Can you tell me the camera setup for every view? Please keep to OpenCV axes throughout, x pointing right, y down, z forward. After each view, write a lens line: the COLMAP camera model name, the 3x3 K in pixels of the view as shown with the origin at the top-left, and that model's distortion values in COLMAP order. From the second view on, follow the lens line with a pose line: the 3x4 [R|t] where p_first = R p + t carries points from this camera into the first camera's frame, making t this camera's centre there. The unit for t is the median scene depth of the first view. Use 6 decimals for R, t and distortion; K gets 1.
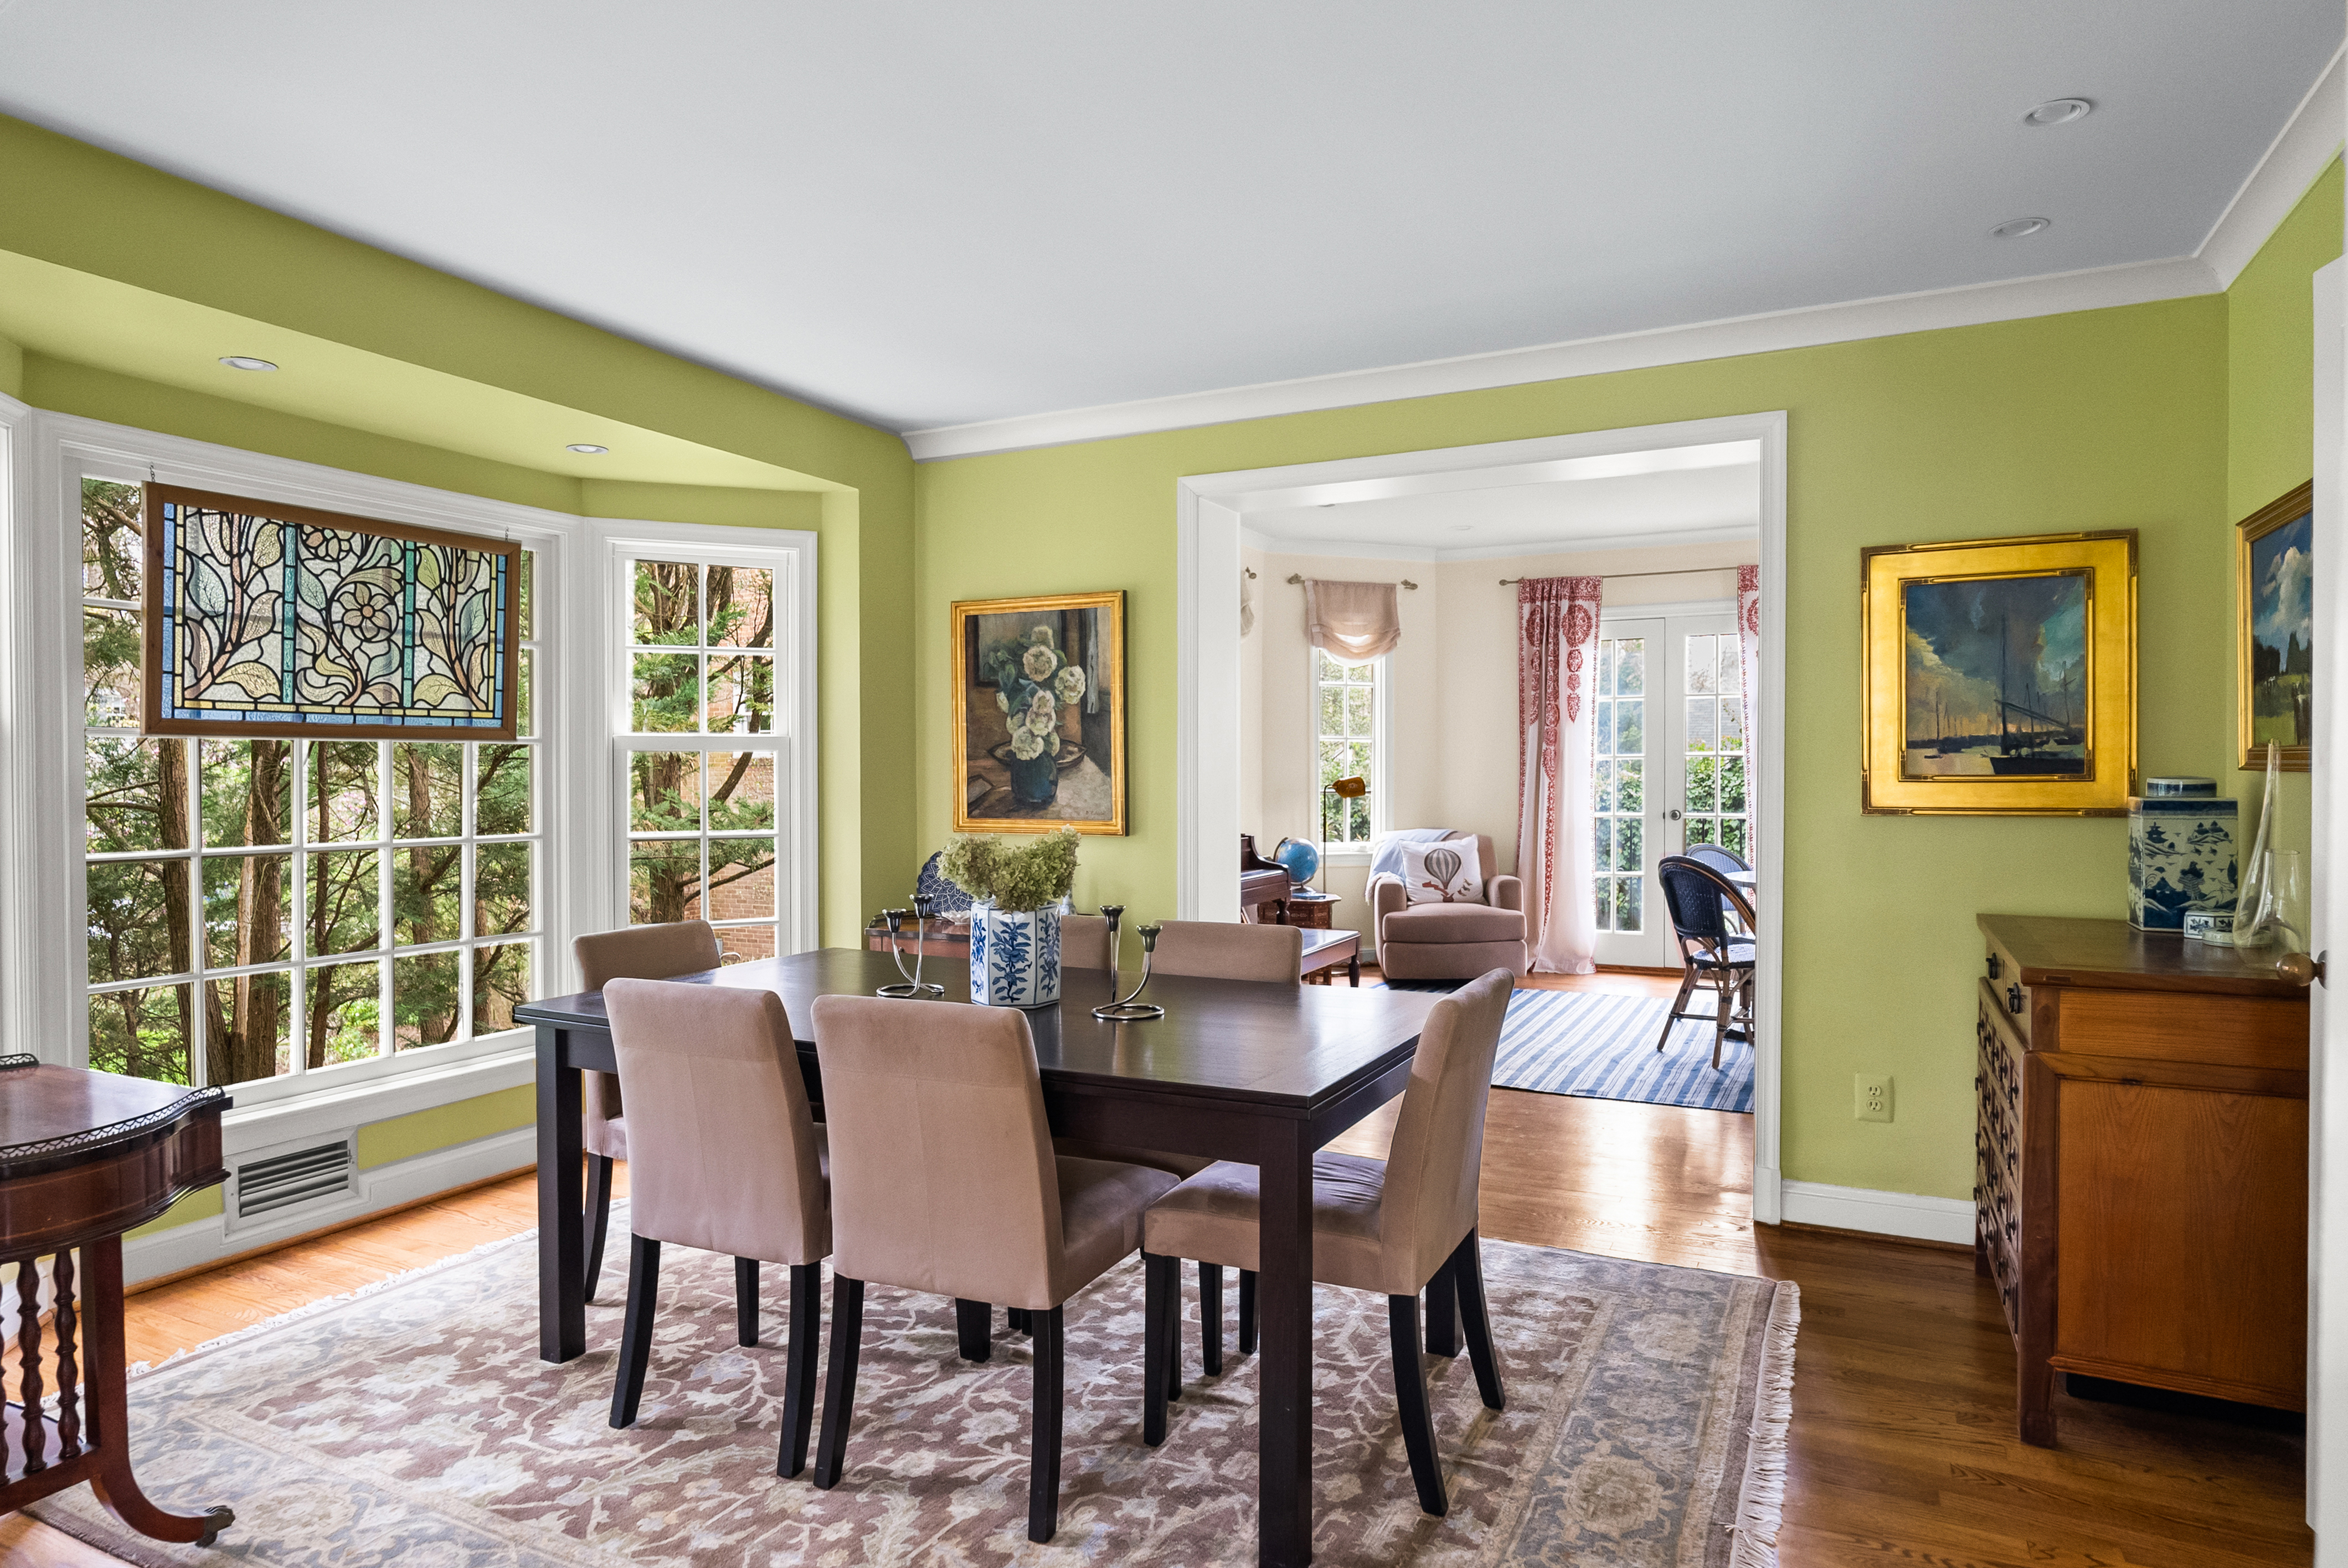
lens RADIAL K [[1358.9, 0, 1178.9], [0, 1358.9, 777.7], [0, 0, 1]] dist [-0.003477, 0.000424]
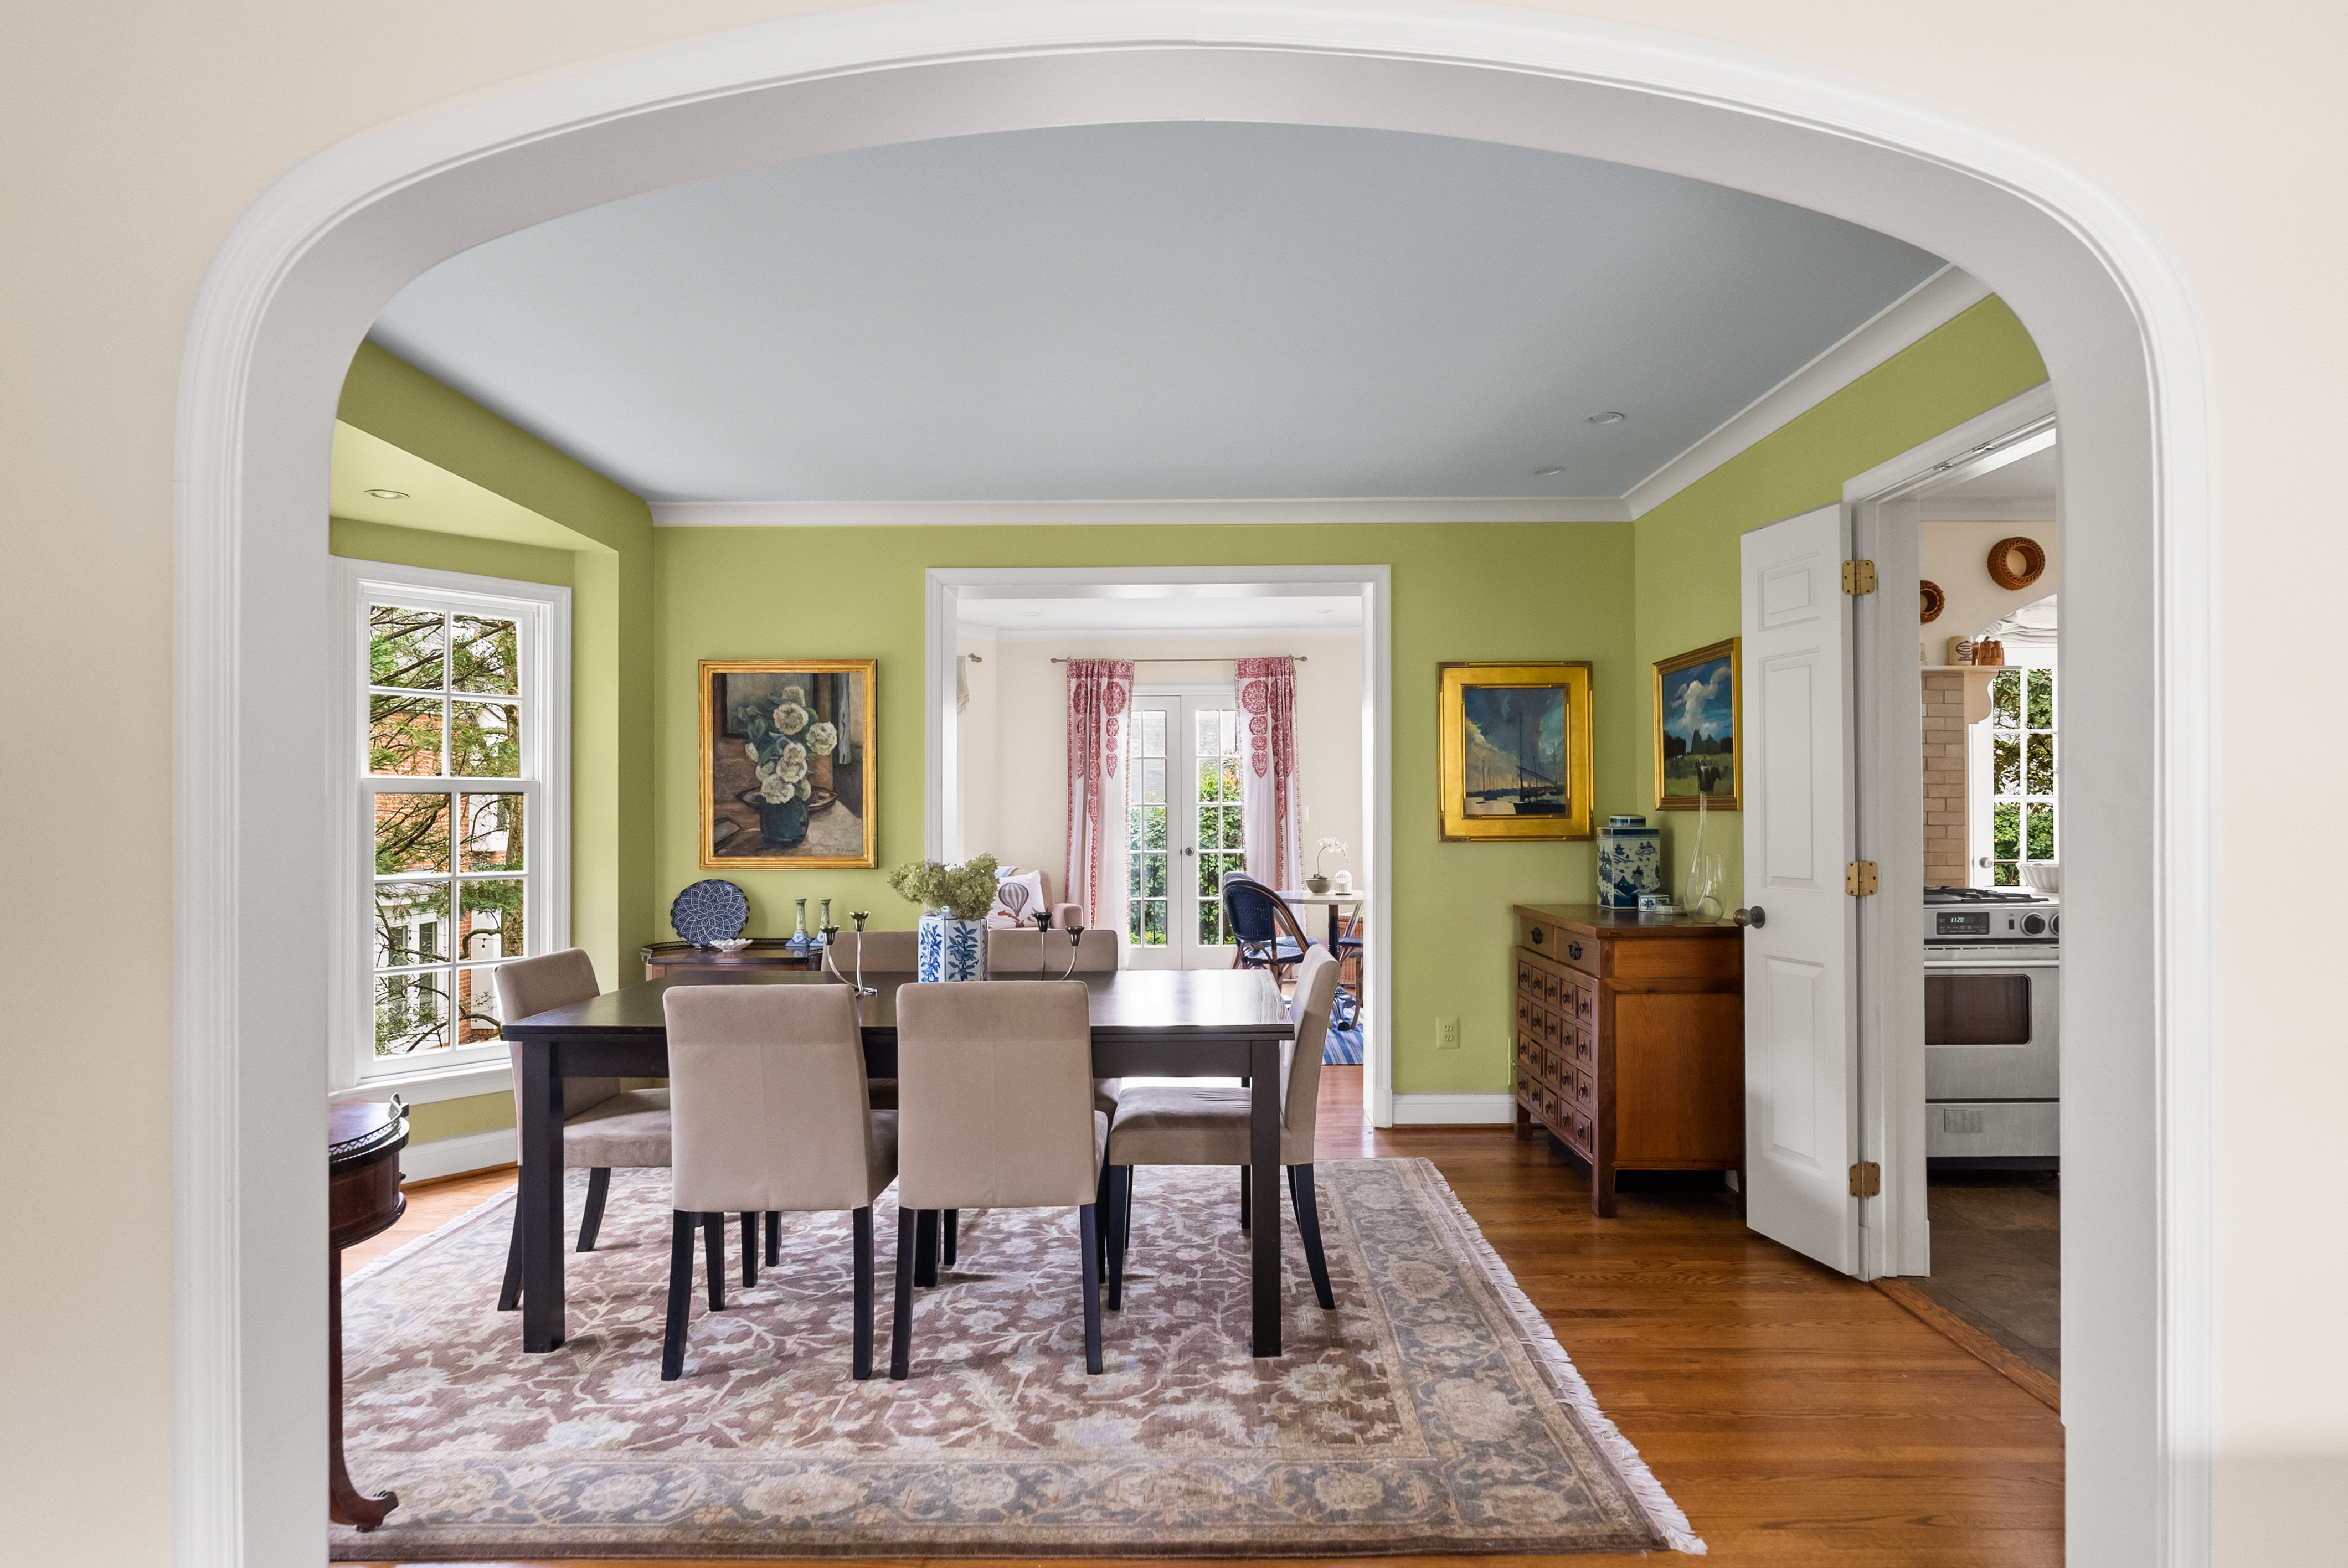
lens RADIAL K [[1258.7, 0, 1176.3], [0, 1258.7, 795.4], [0, 0, 1]] dist [-0.003879, 0.000729]
pose [[0.898425, 0.006698, 0.439075, -0.365063], [0.004663, 0.999682, -0.024791, 0.009674], [-0.439102, 0.024320, 0.898108, -0.112070]]
